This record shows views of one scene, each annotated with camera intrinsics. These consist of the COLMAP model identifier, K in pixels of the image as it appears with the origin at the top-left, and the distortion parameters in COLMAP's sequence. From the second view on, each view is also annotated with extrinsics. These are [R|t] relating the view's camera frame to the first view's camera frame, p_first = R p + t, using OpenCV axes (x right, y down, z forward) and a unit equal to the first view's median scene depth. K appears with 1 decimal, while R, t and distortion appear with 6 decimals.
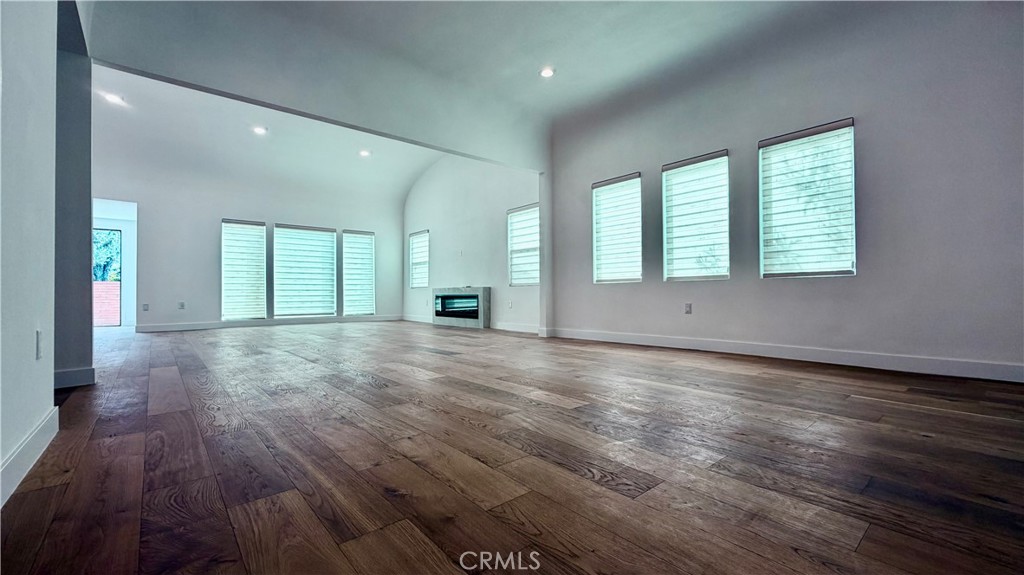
lens RADIAL K [[417.1, 0, 510.8], [0, 417.1, 294.6], [0, 0, 1]] dist [-0.001746, 0.000761]
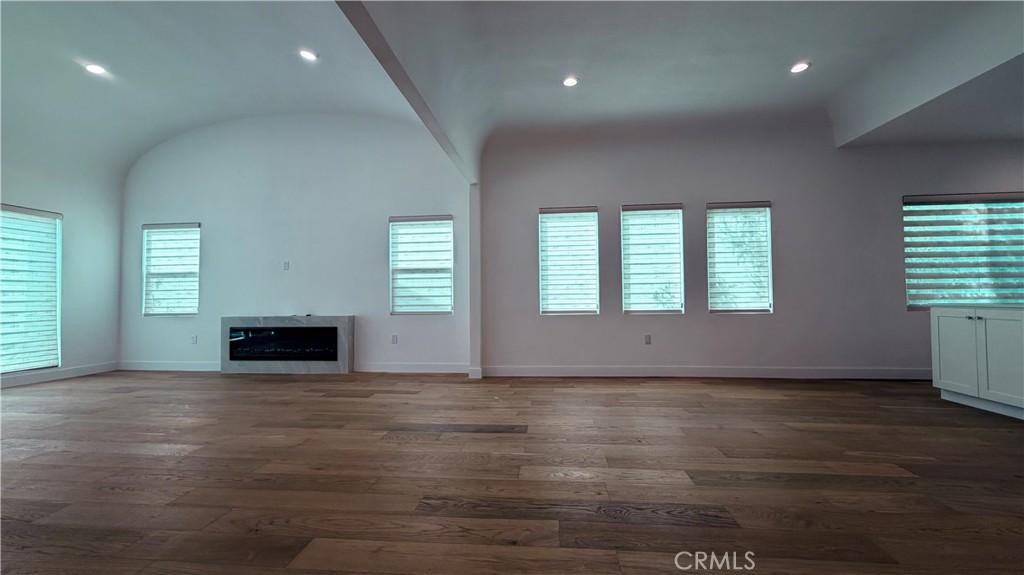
lens RADIAL K [[417.1, 0, 506.3], [0, 417.1, 292.4], [0, 0, 1]] dist [-0.001746, 0.000761]
pose [[0.719131, 0.006340, 0.694846, -0.613995], [0.006643, 0.999850, -0.015998, -0.076585], [-0.694843, 0.016121, 0.718981, 0.468262]]
